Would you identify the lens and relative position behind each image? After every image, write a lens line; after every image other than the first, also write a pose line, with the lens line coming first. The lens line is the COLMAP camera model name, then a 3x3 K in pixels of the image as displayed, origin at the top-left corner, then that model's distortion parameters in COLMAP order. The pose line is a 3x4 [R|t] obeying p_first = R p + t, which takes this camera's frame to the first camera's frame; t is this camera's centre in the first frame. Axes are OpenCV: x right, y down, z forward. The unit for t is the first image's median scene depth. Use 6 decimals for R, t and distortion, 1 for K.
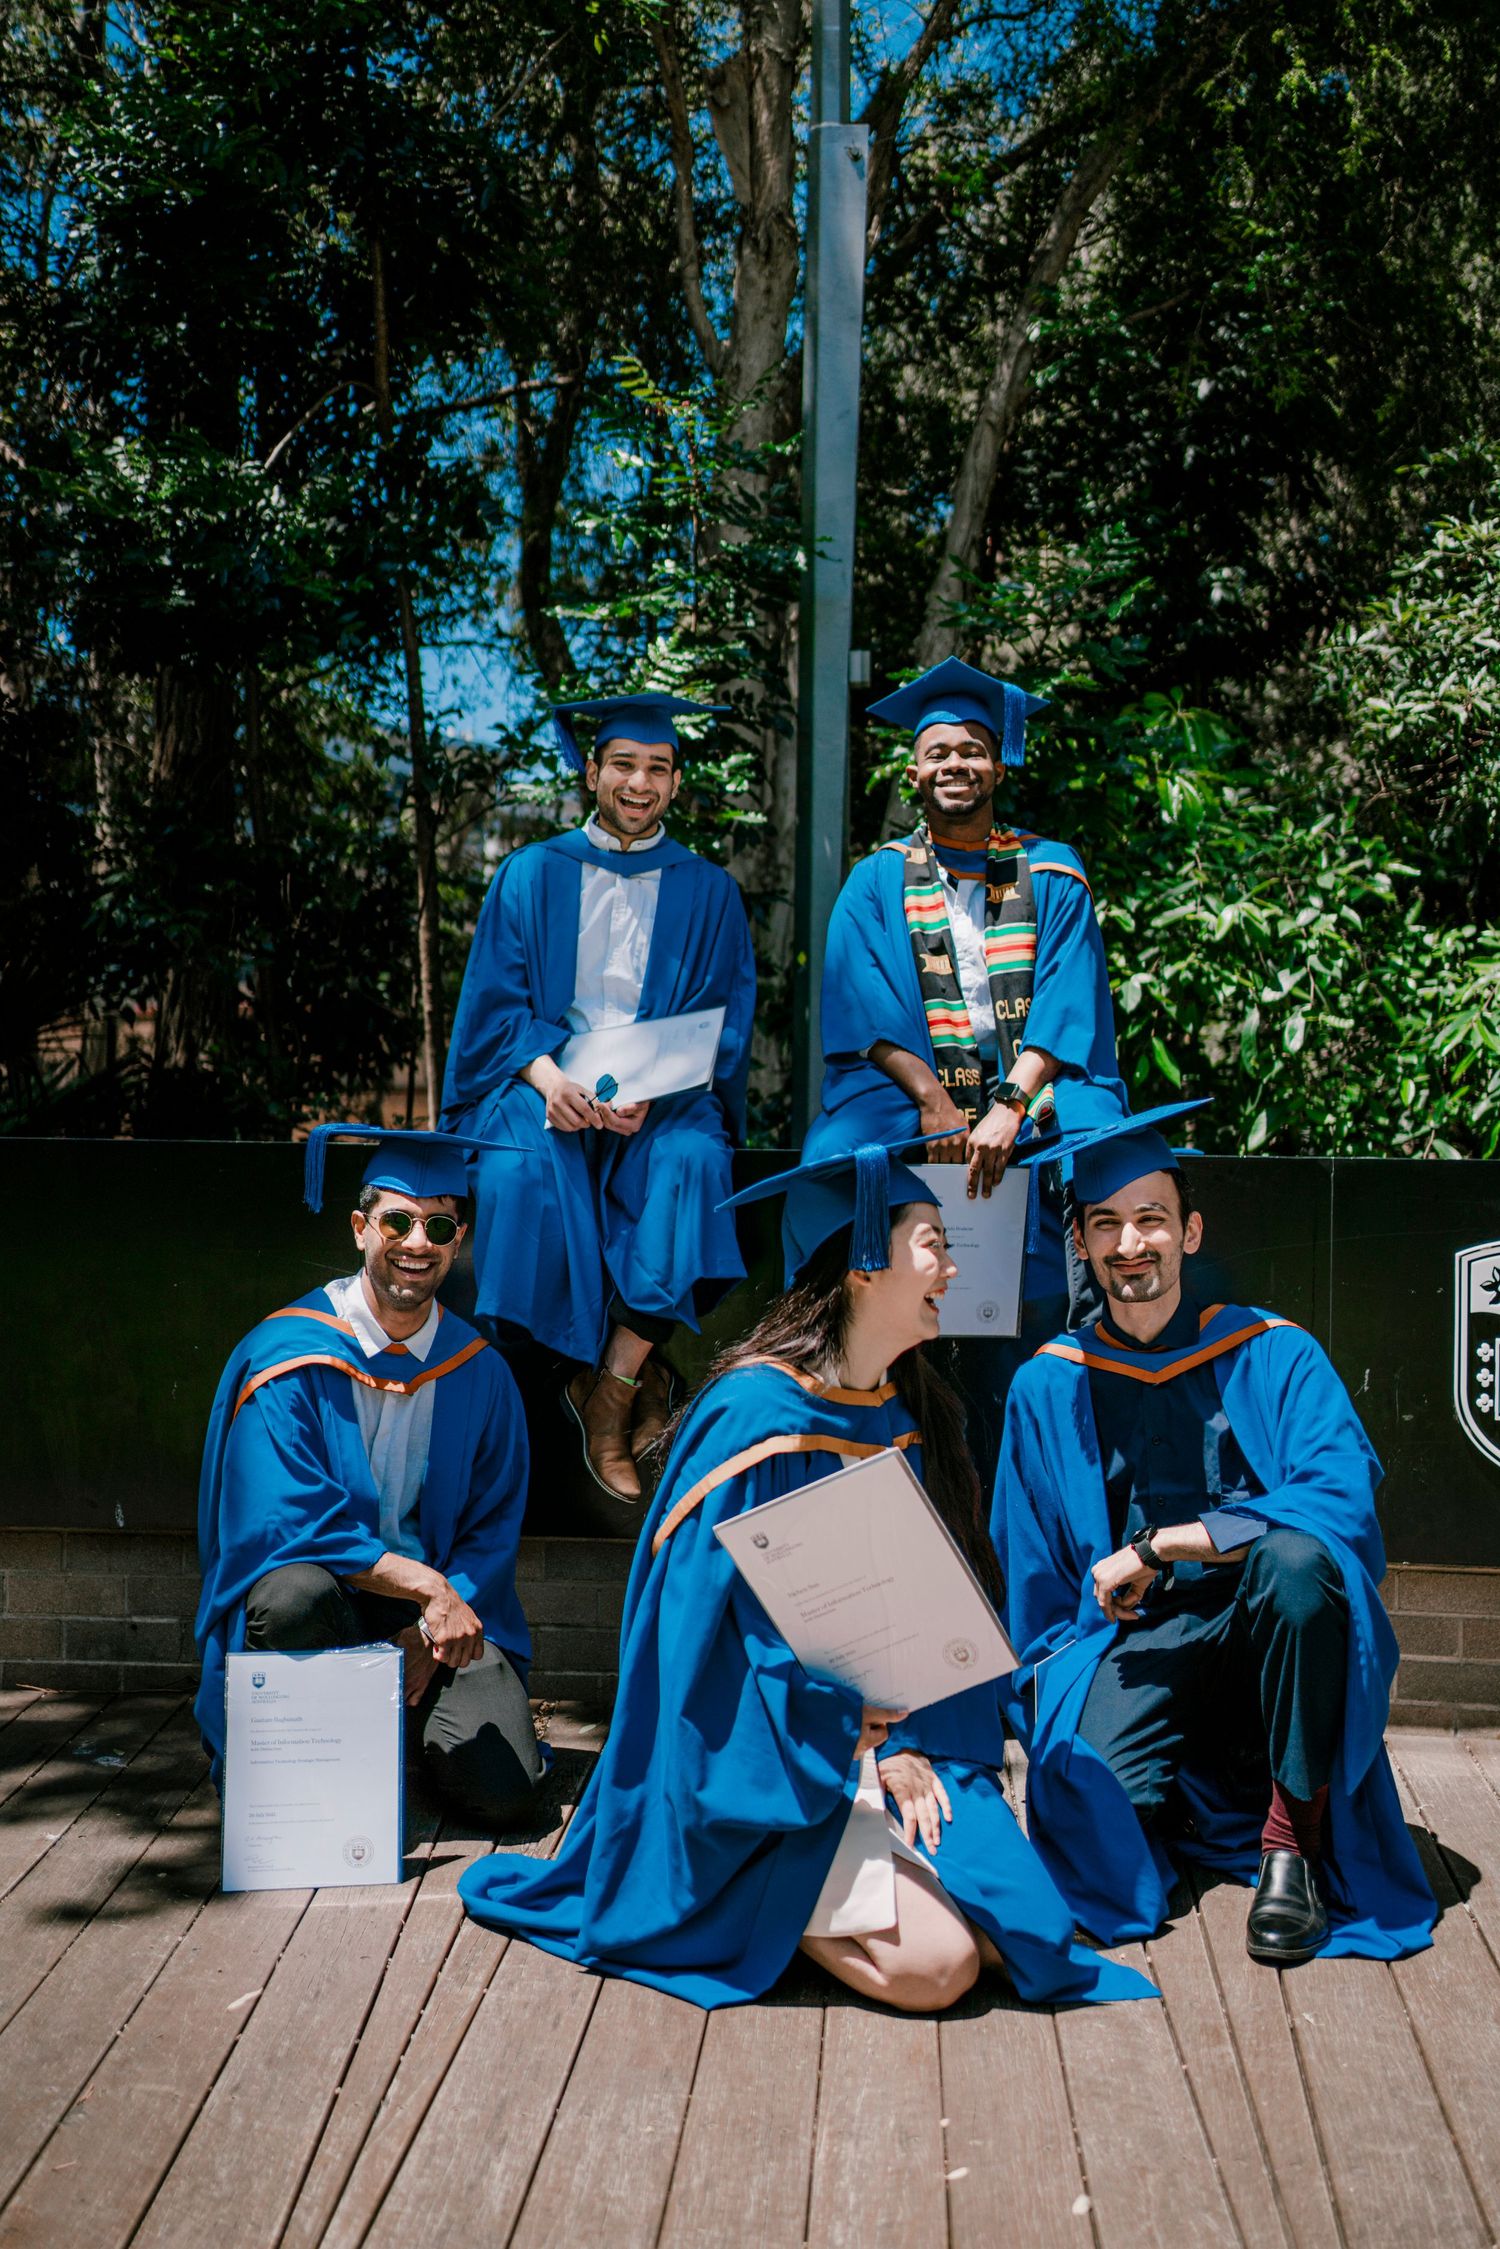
lens RADIAL K [[2308.4, 0, 750.0], [0, 2308.4, 1124.5], [0, 0, 1]] dist [-0.004326, 0.112793]
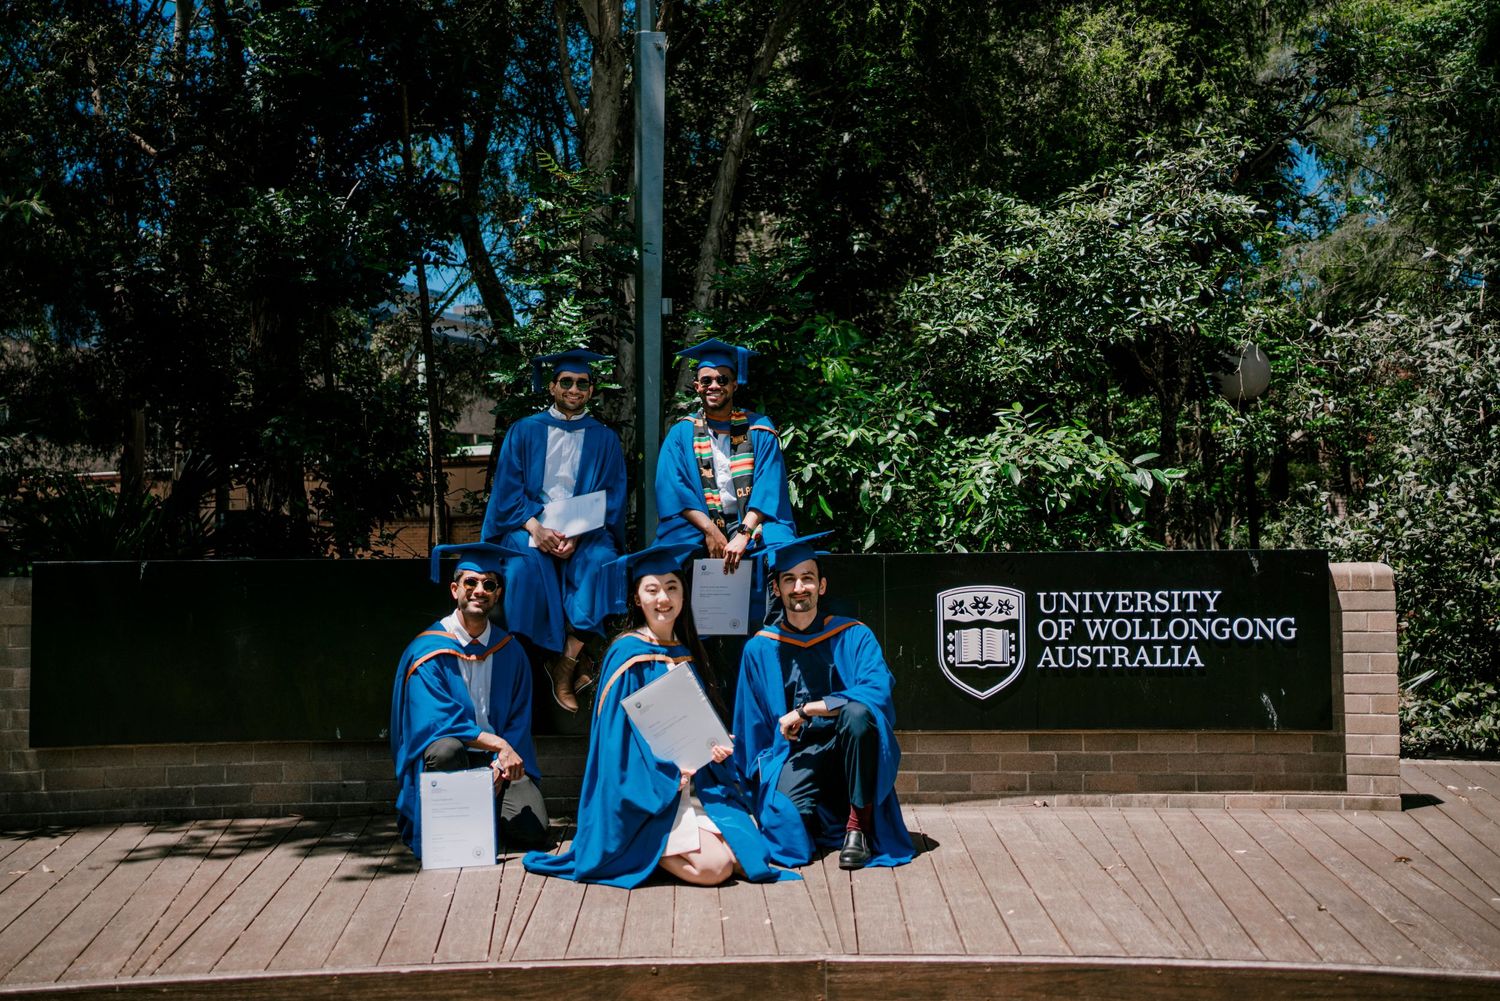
lens RADIAL K [[1508.4, 0, 739.1], [0, 1508.4, 478.4], [0, 0, 1]] dist [-0.010227, 0.080741]
pose [[0.994968, -0.020242, 0.098124, -0.023110], [0.024029, 0.999005, -0.037569, -0.004908], [-0.097265, 0.039738, 0.994465, -0.312551]]
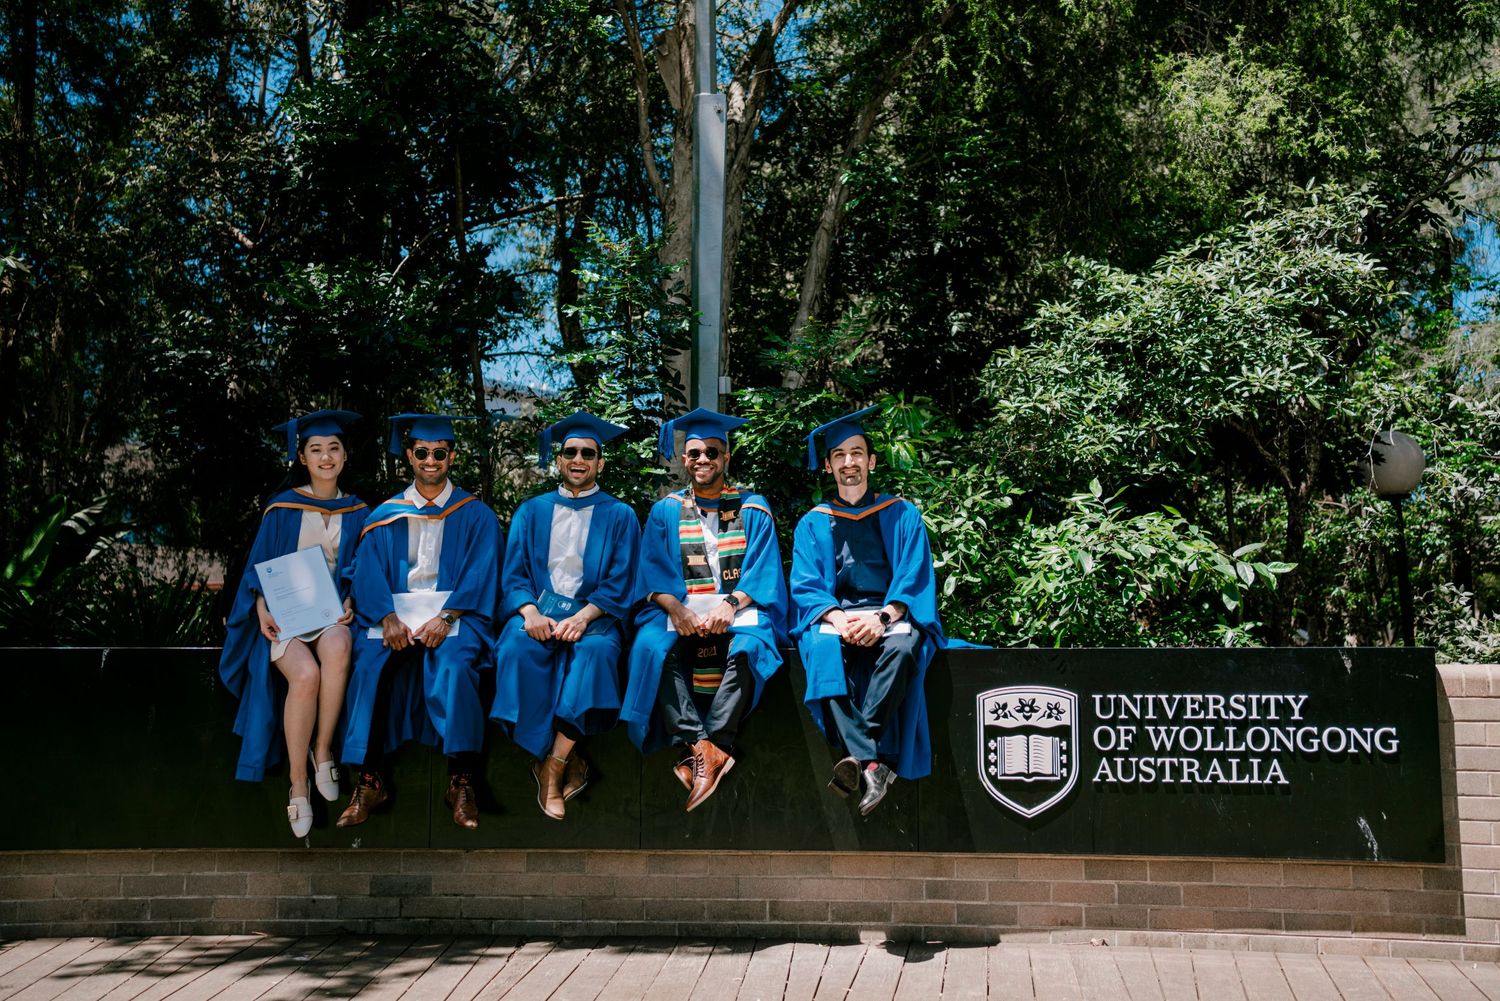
lens RADIAL K [[1584.5, 0, 750.0], [0, 1584.5, 500.5], [0, 0, 1]] dist [-0.030415, 0.129171]
pose [[0.999852, -0.013296, 0.010896, 0.063002], [0.014277, 0.995326, -0.095509, 0.010453], [-0.009575, 0.095651, 0.995369, -0.251161]]
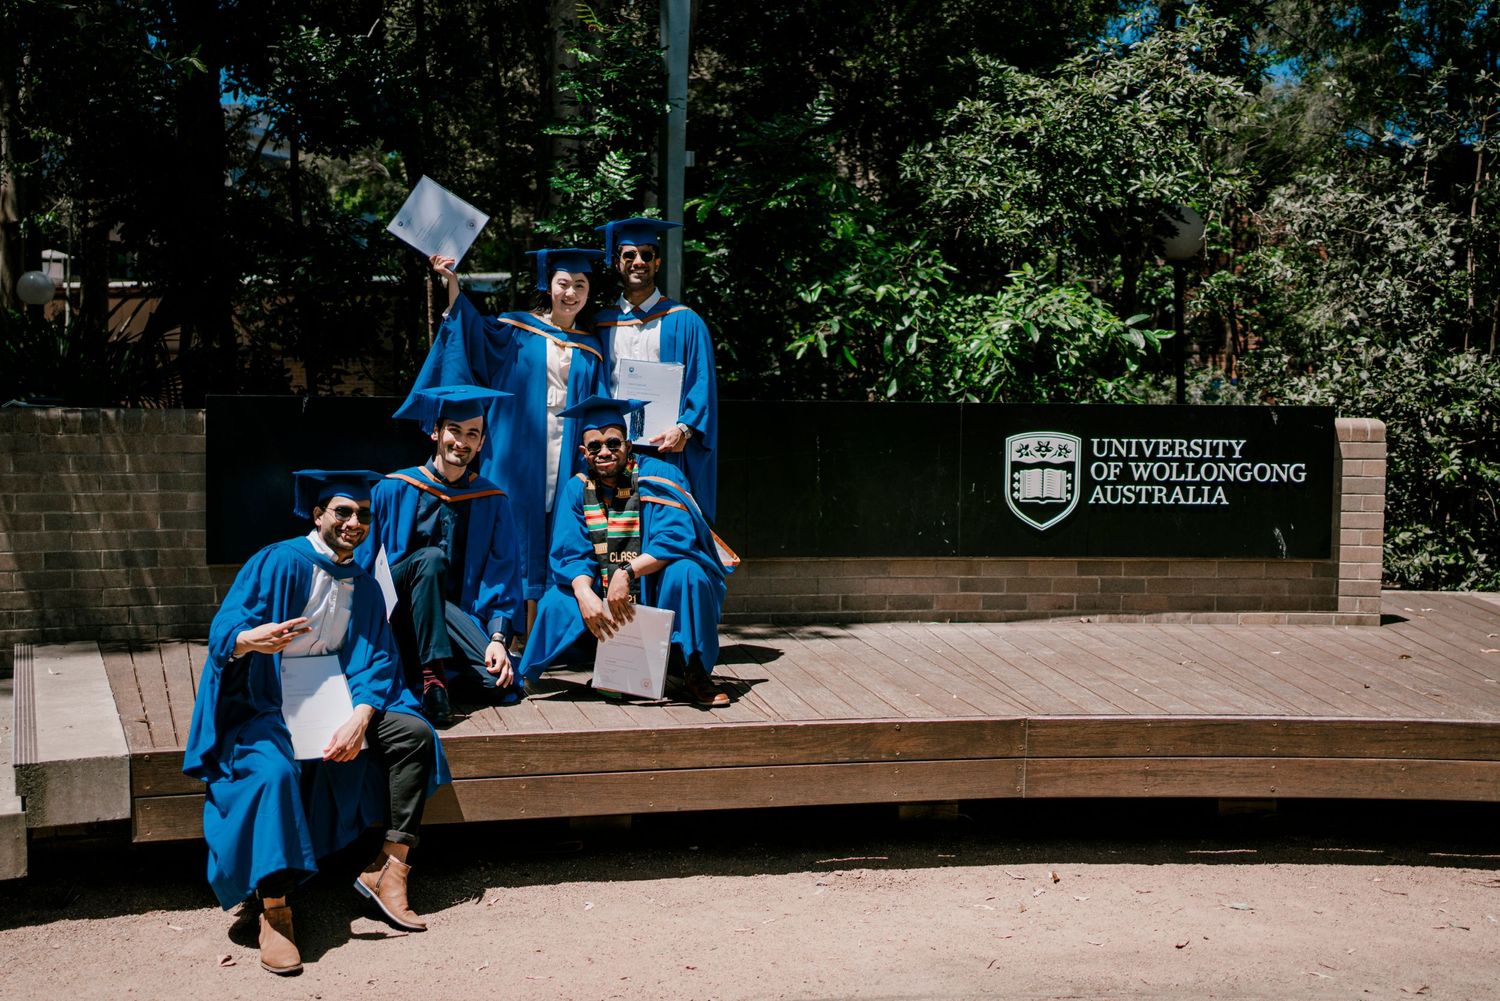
lens RADIAL K [[1622.4, 0, 779.2], [0, 1622.4, 460.8], [0, 0, 1]] dist [-0.001940, 0.165012]
pose [[0.972667, -0.013497, 0.231811, -0.244914], [0.001304, 0.998611, 0.052673, -0.010826], [-0.232200, -0.050931, 0.971334, -0.480534]]
